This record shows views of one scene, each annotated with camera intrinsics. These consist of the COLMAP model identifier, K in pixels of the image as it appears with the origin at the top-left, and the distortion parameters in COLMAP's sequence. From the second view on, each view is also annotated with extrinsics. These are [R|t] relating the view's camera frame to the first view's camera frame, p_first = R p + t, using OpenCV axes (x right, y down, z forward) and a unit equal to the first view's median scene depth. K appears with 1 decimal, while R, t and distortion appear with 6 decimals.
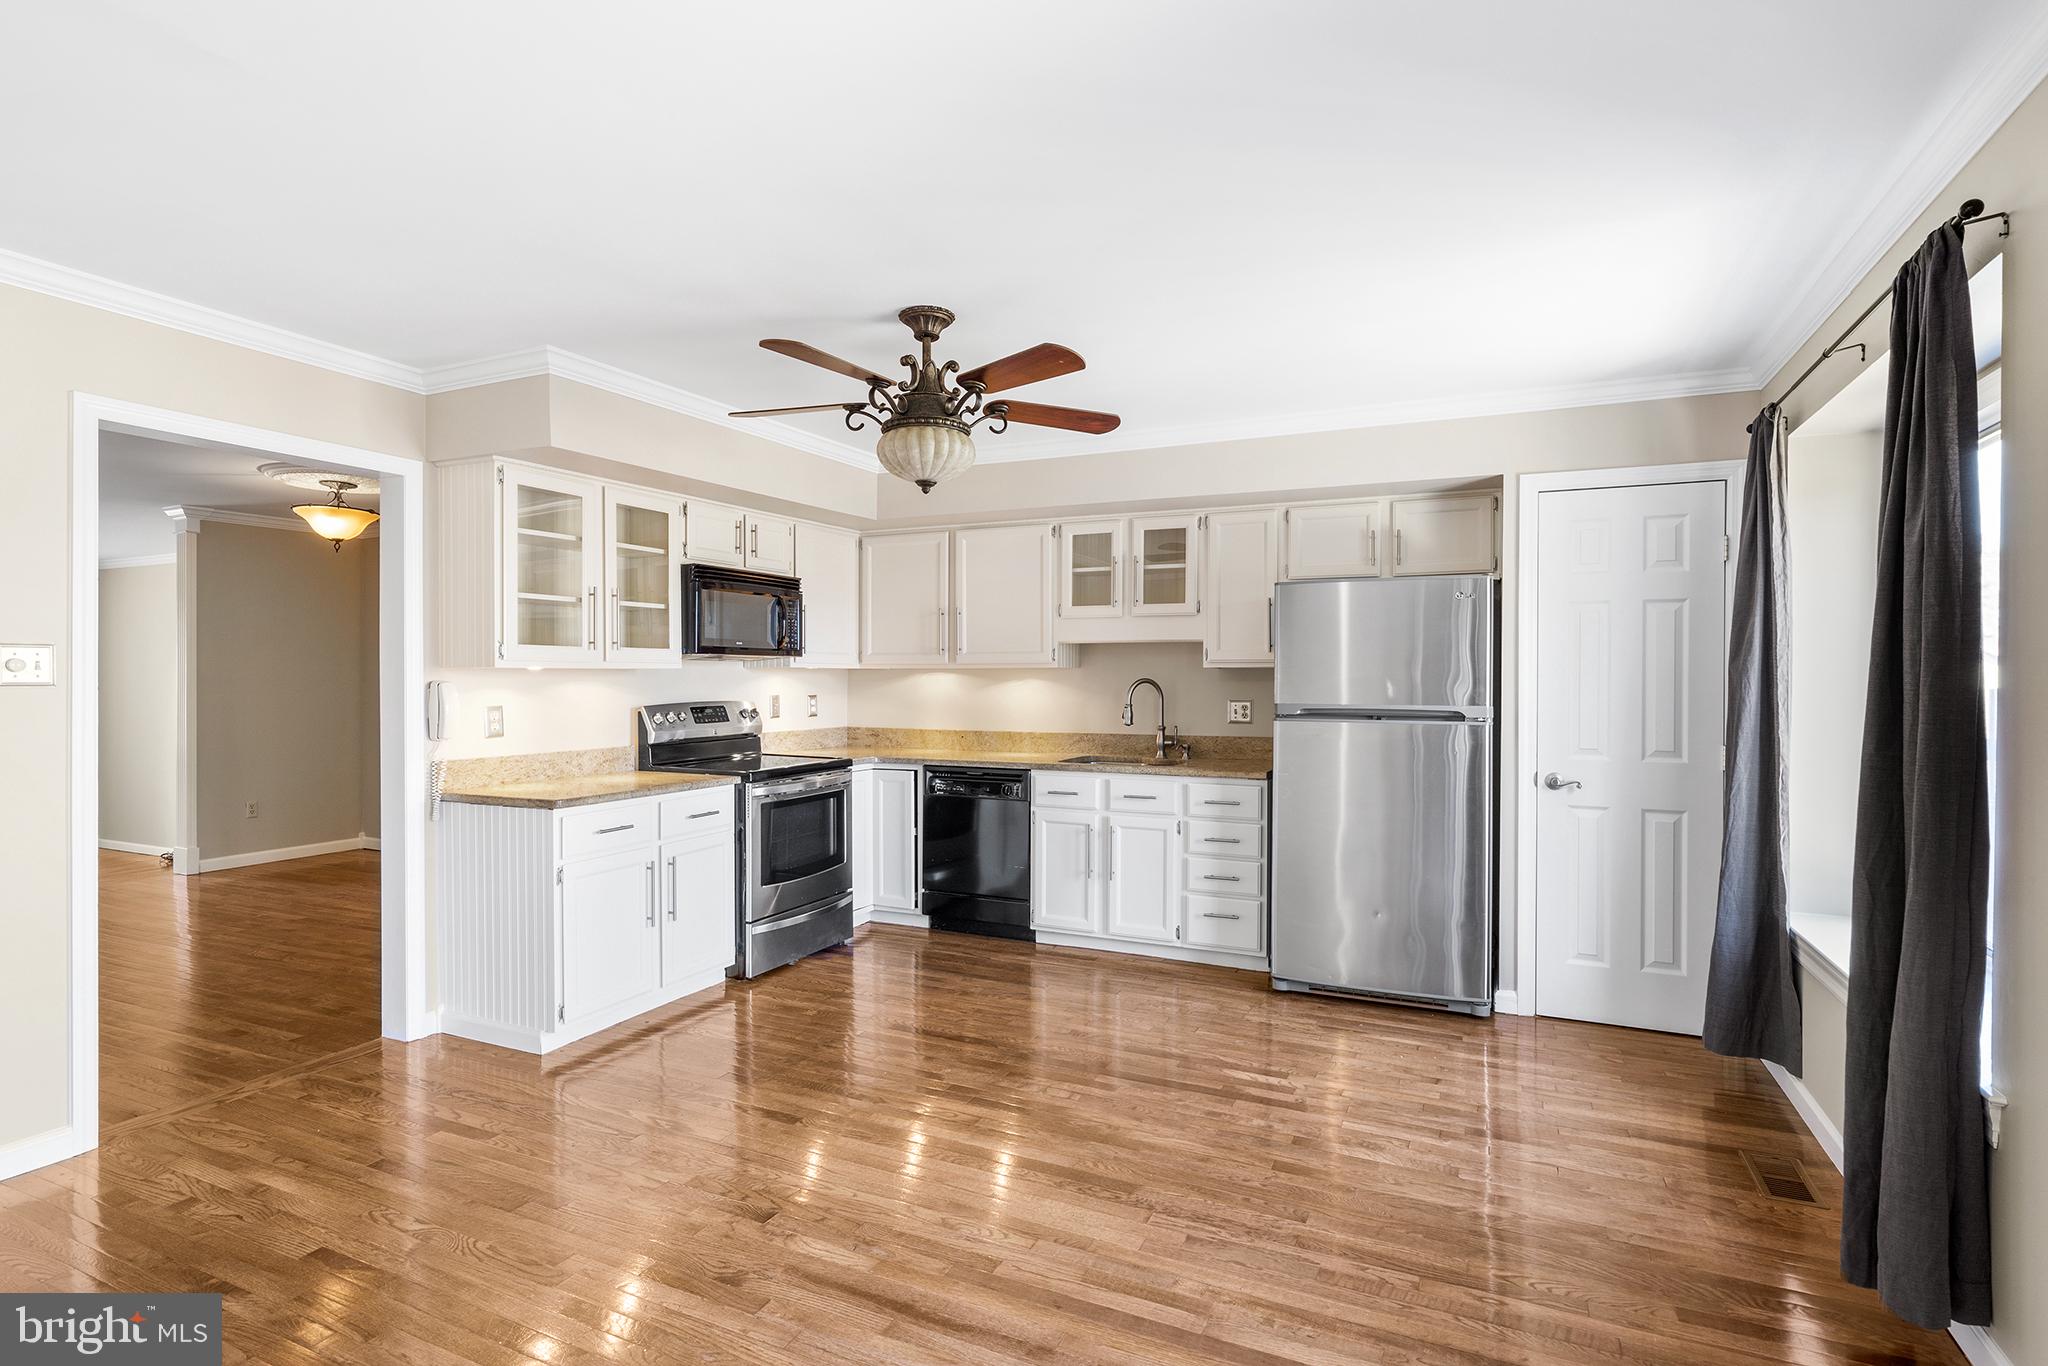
lens RADIAL K [[1004.1, 0, 1028.2], [0, 1004.1, 698.2], [0, 0, 1]] dist [0.001007, 0.000412]
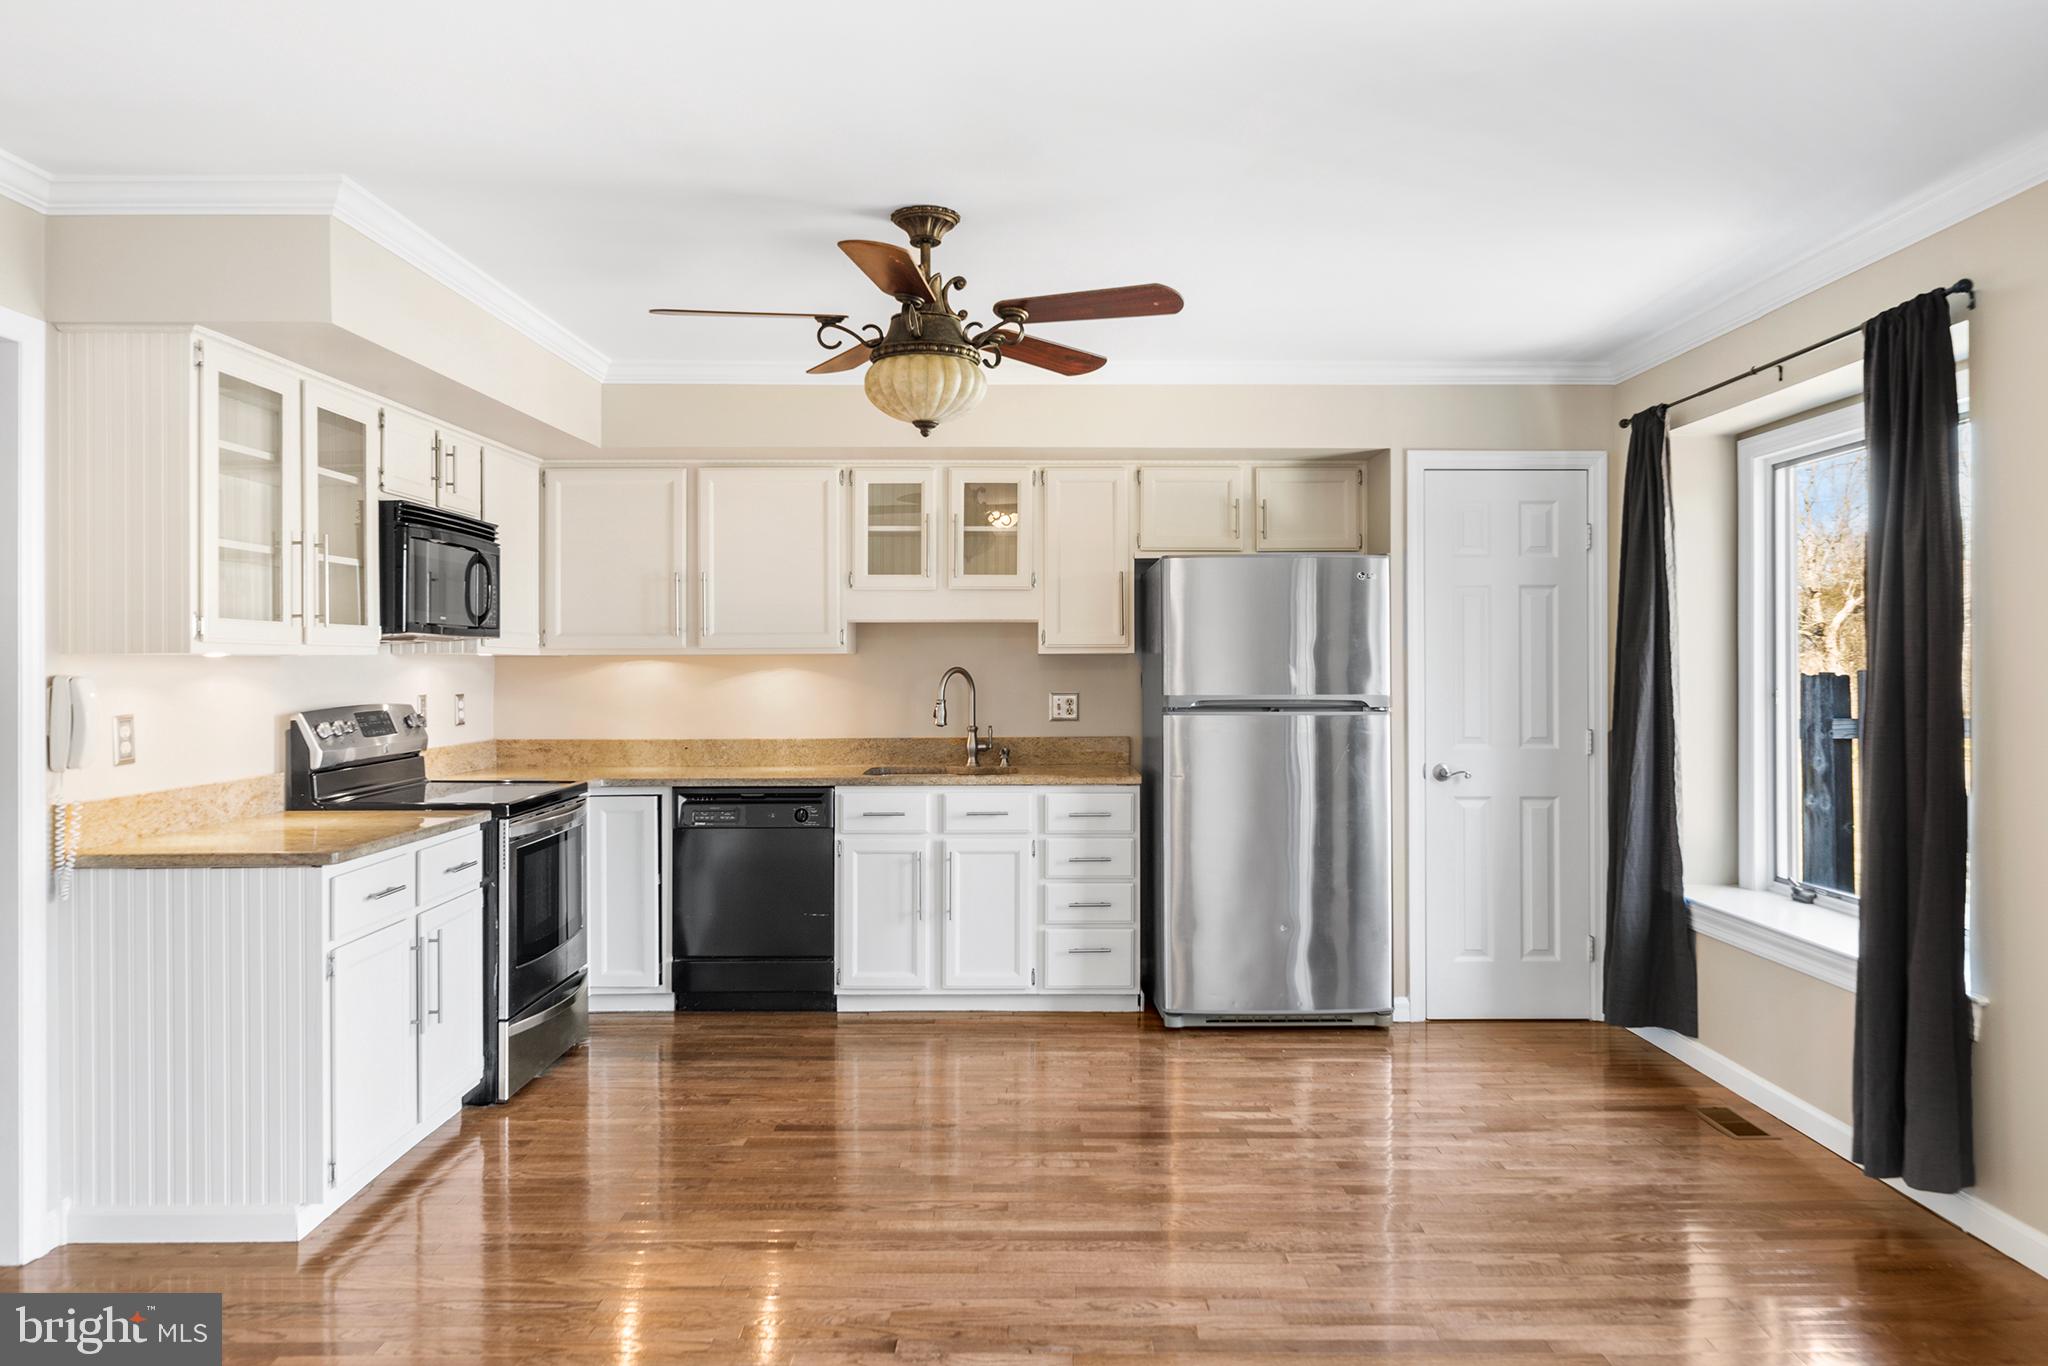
lens RADIAL K [[1375.3, 0, 1030.6], [0, 1375.3, 682.4], [0, 0, 1]] dist [-0.001364, 0.003289]
pose [[0.906102, -0.008904, 0.422965, -0.332187], [0.012996, 0.999892, -0.006793, 0.000735], [-0.422859, 0.011652, 0.906121, -0.019688]]
